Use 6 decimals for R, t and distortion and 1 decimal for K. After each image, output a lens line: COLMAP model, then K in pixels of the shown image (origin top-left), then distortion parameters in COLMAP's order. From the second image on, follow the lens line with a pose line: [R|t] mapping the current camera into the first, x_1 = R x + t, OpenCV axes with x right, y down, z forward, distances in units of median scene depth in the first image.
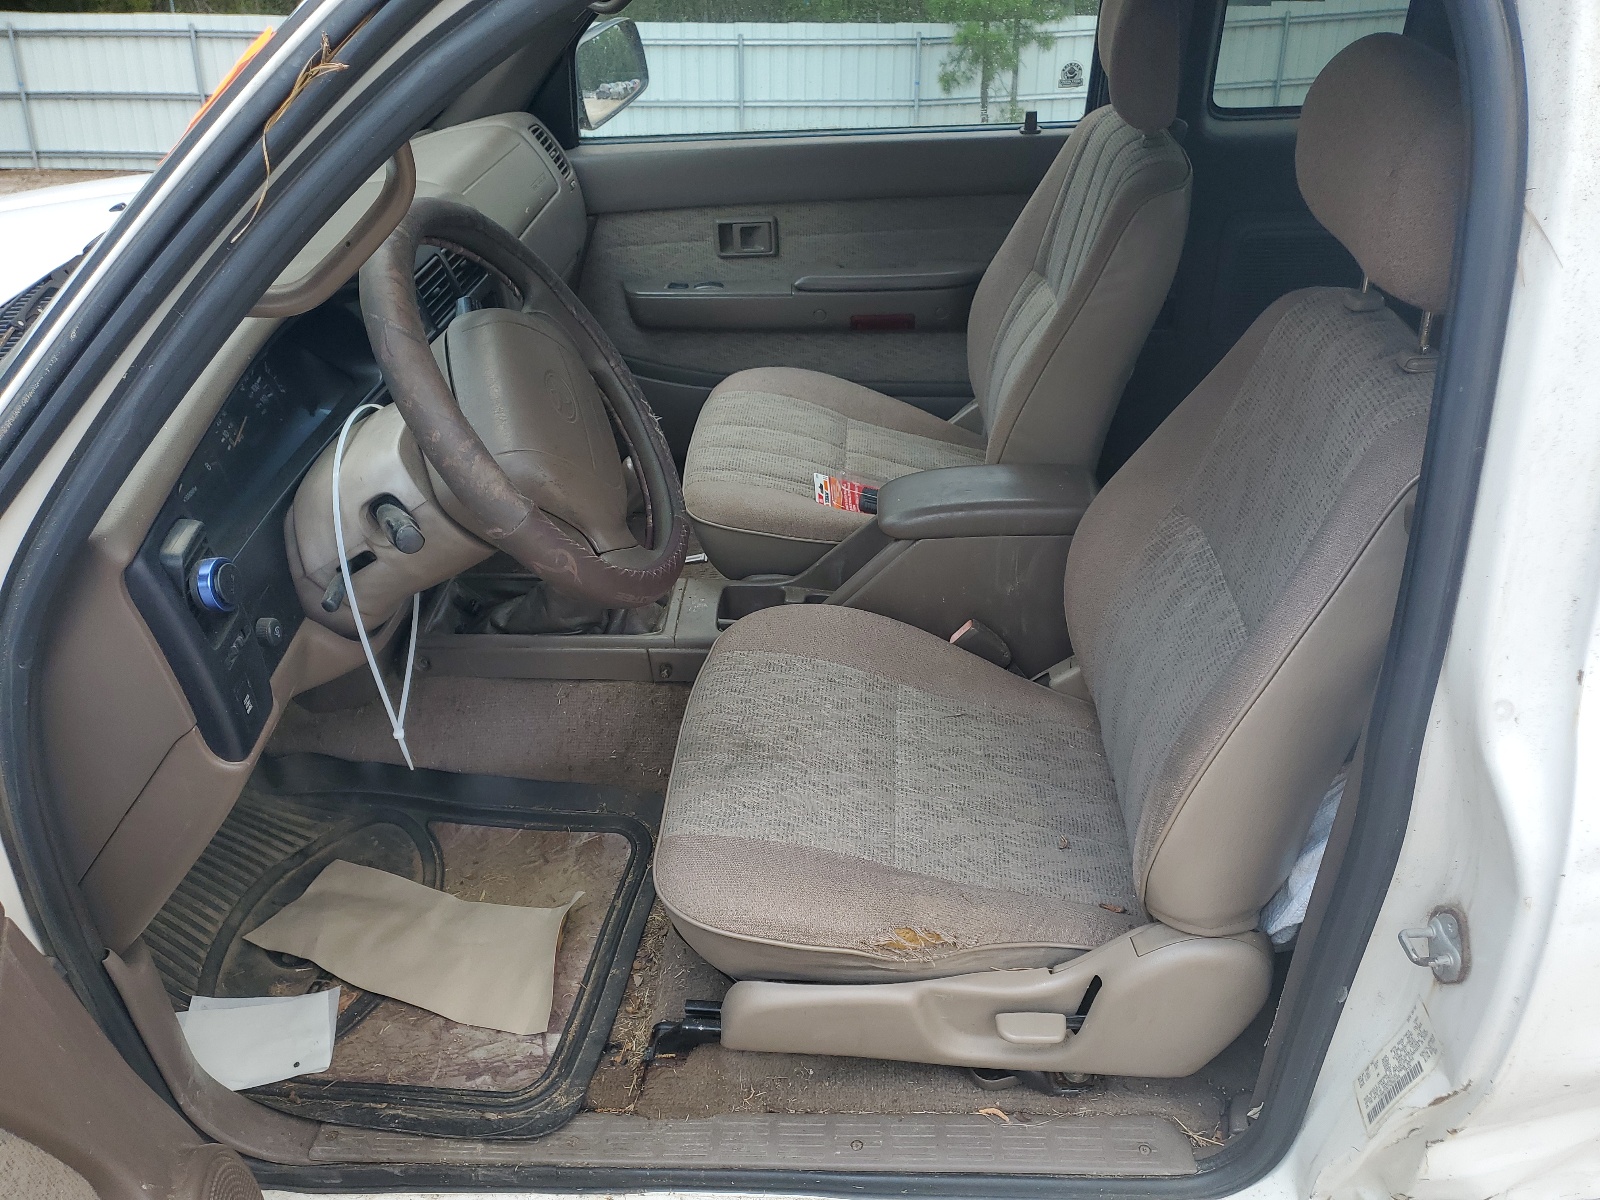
lens RADIAL K [[1175.3, 0, 804.0], [0, 1175.3, 597.4], [0, 0, 1]] dist [-0.001905, -0.000007]
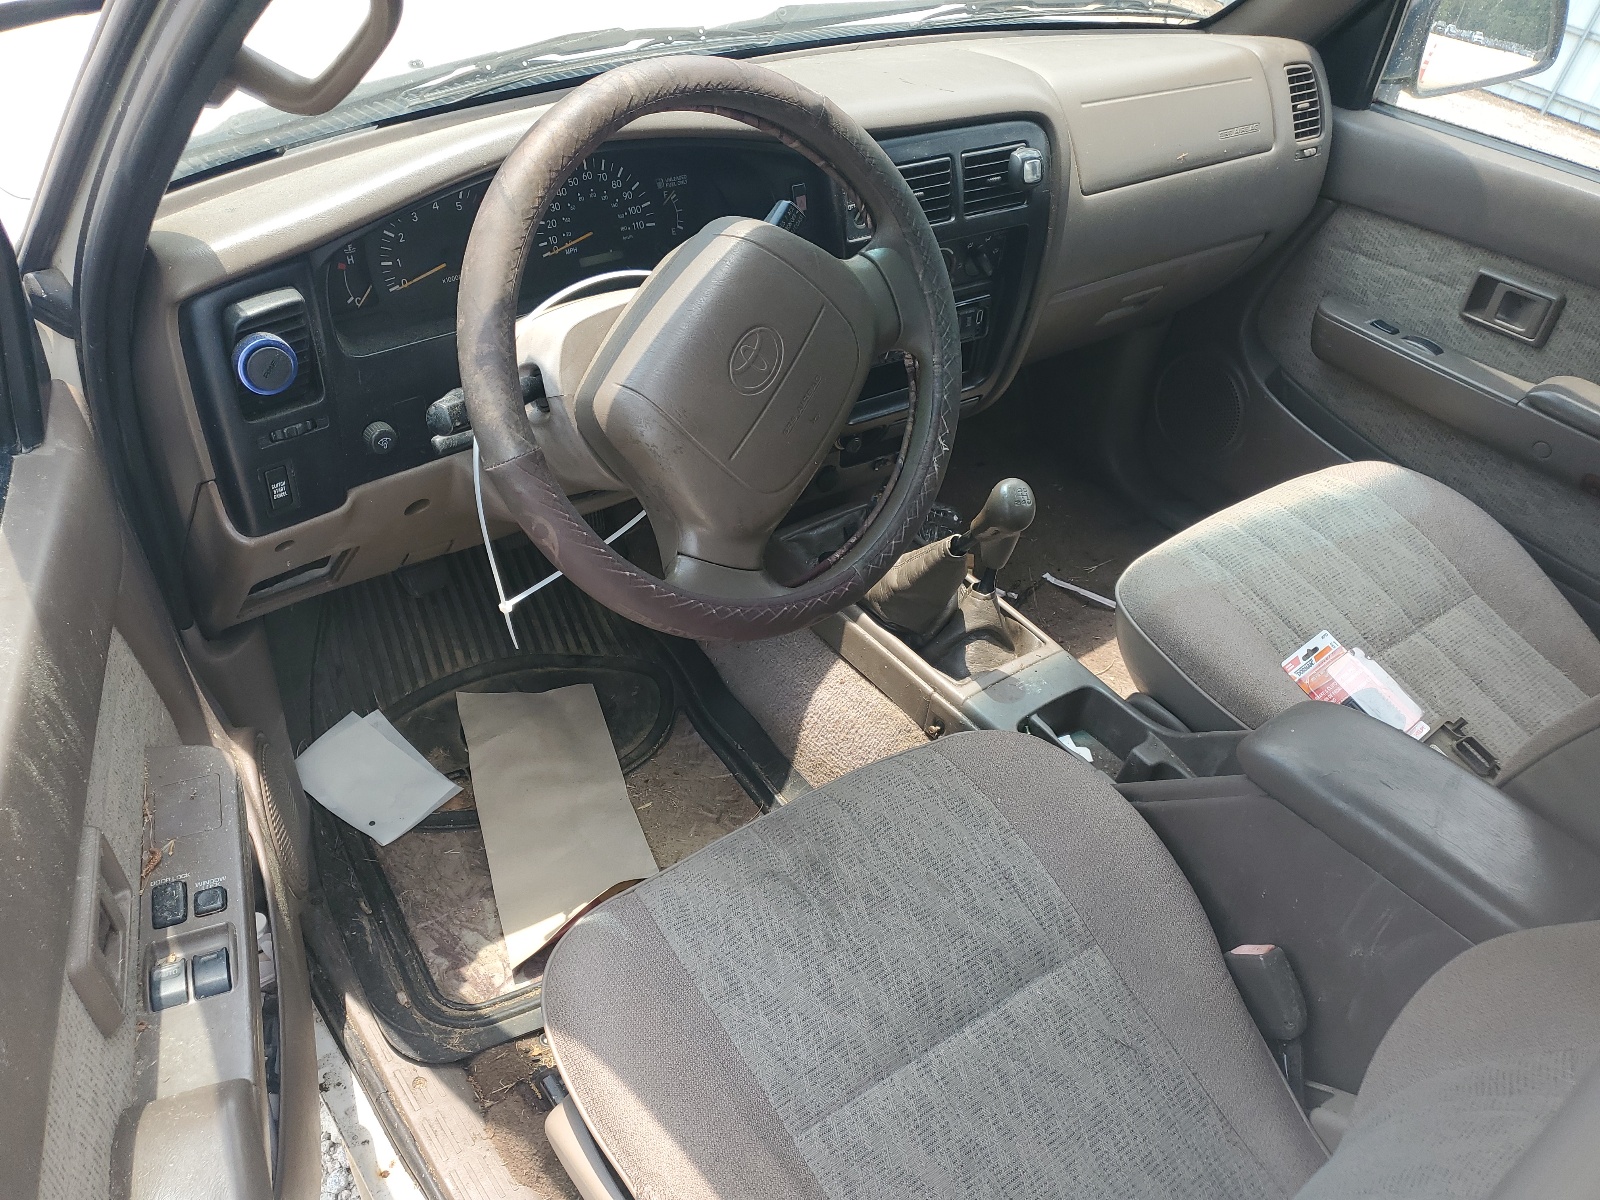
lens RADIAL K [[1175.3, 0, 798.3], [0, 1175.3, 603.0], [0, 0, 1]] dist [-0.001905, -0.000007]
pose [[0.658012, 0.543308, -0.521379, 0.206011], [-0.501830, 0.832627, 0.234306, -0.160605], [0.561414, 0.107467, 0.820527, 0.285770]]
